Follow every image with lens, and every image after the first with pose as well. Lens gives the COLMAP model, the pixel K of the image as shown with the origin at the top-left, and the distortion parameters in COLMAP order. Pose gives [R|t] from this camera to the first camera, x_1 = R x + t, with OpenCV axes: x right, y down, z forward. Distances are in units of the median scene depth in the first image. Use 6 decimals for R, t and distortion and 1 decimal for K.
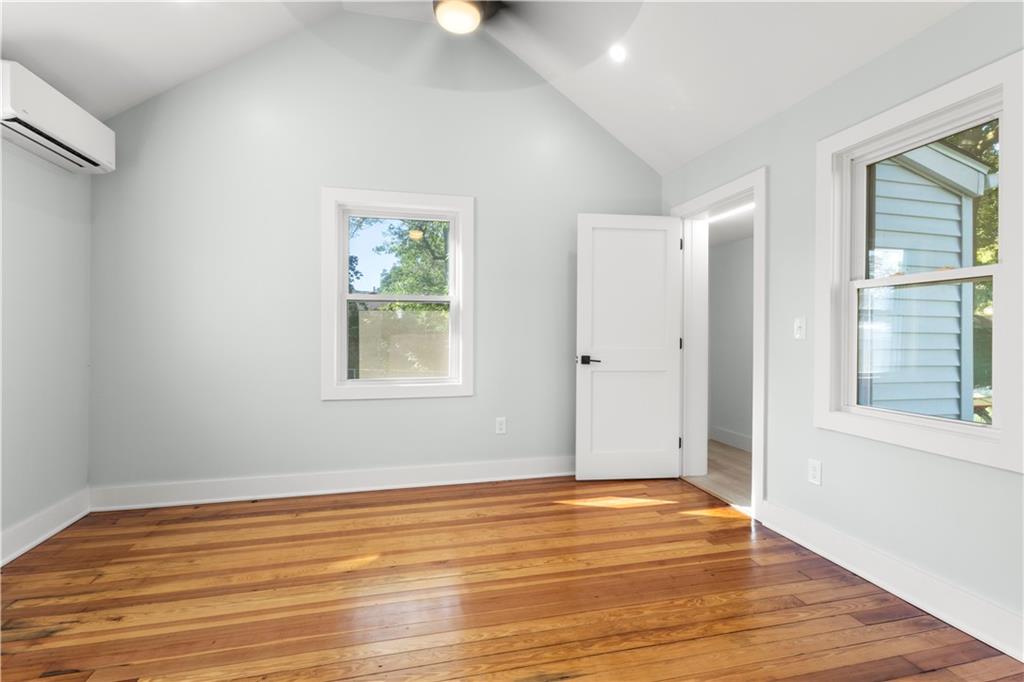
lens RADIAL K [[471.9, 0, 512.3], [0, 471.9, 338.9], [0, 0, 1]] dist [-0.000756, -0.002523]
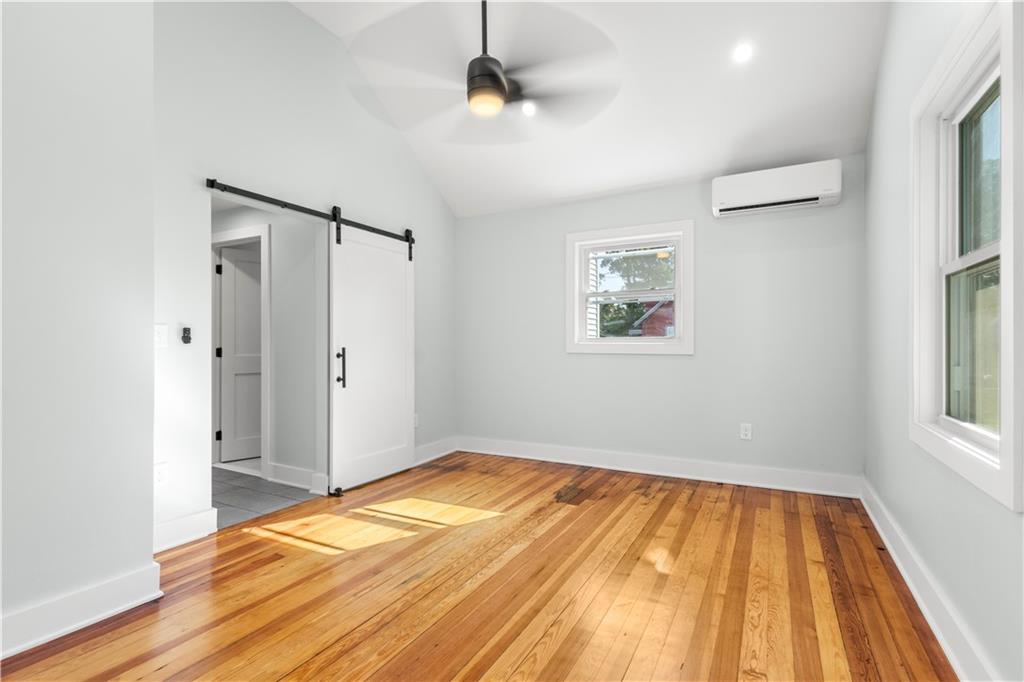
lens RADIAL K [[471.9, 0, 513.5], [0, 471.9, 343.2], [0, 0, 1]] dist [-0.000756, -0.002523]
pose [[-0.677153, -0.001653, -0.735841, 0.734110], [-0.004513, 0.999988, 0.001906, 0.000795], [0.735829, 0.004611, -0.677152, 1.734122]]
